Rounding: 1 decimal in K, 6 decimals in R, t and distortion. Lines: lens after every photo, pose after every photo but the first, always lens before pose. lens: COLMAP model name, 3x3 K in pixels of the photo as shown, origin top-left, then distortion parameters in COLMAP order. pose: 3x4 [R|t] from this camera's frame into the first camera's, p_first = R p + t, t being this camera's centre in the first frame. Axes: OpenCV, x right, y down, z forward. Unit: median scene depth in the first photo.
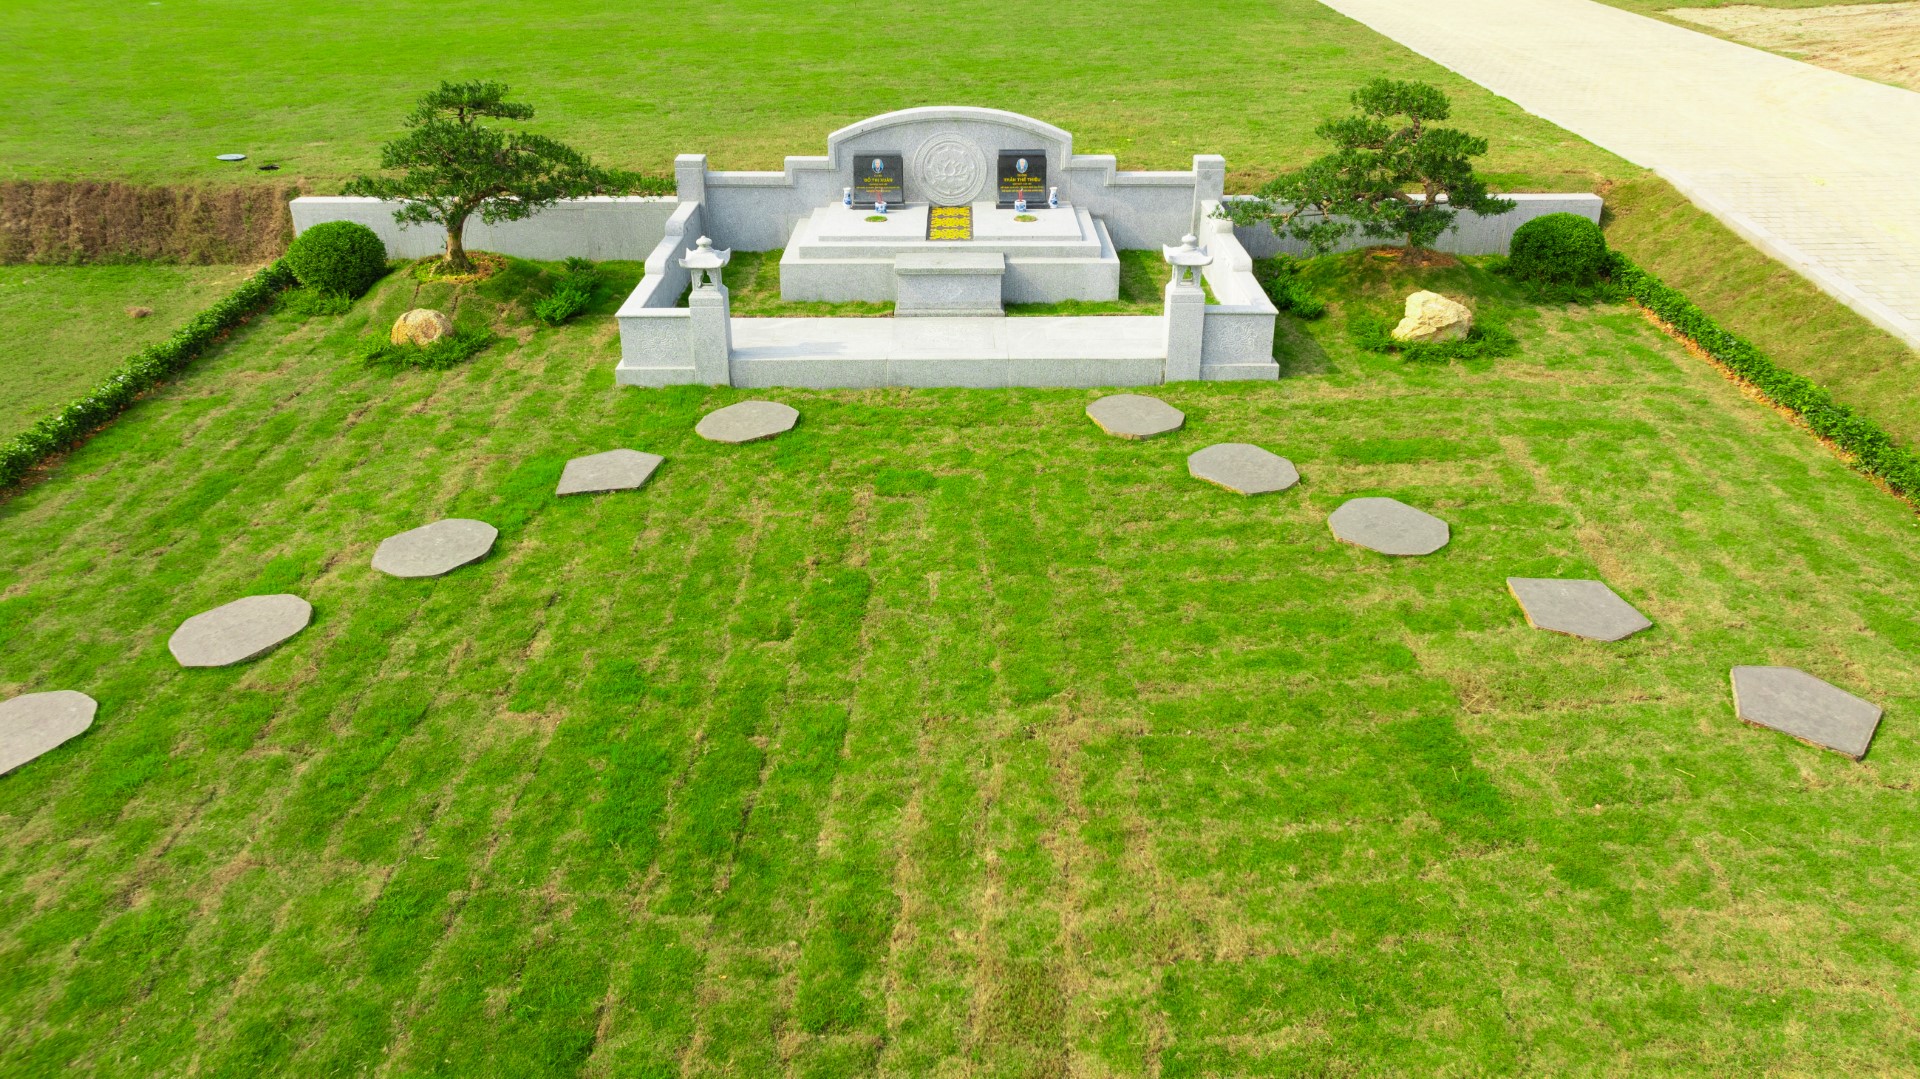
lens RADIAL K [[1367.1, 0, 960.0], [0, 1367.1, 539.5], [0, 0, 1]] dist [-0.020793, 0.001252]
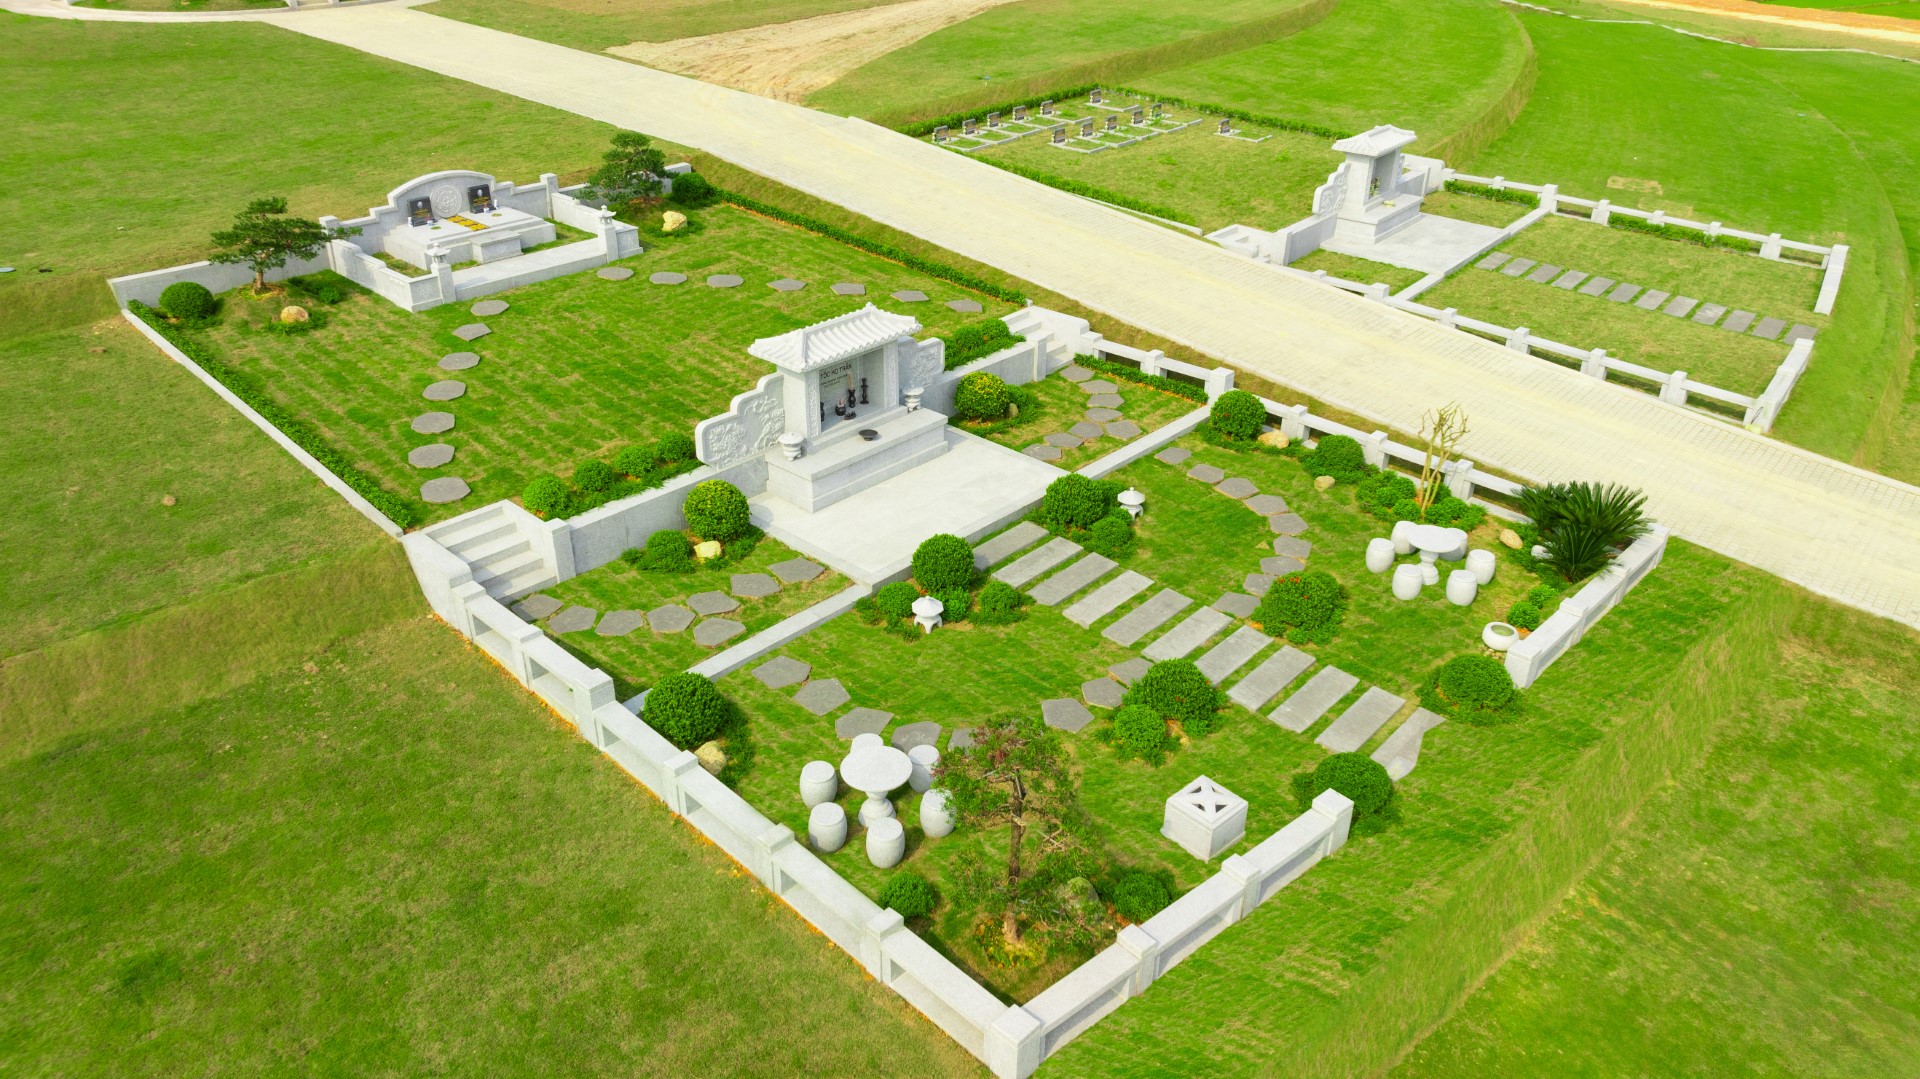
lens RADIAL K [[1367.1, 0, 960.0], [0, 1367.1, 539.5], [0, 0, 1]] dist [-0.020793, 0.001252]
pose [[0.676373, -0.339140, 0.653837, -1.110645], [0.312659, 0.935944, 0.162031, 0.146079], [-0.666906, 0.094835, 0.739082, -1.154504]]
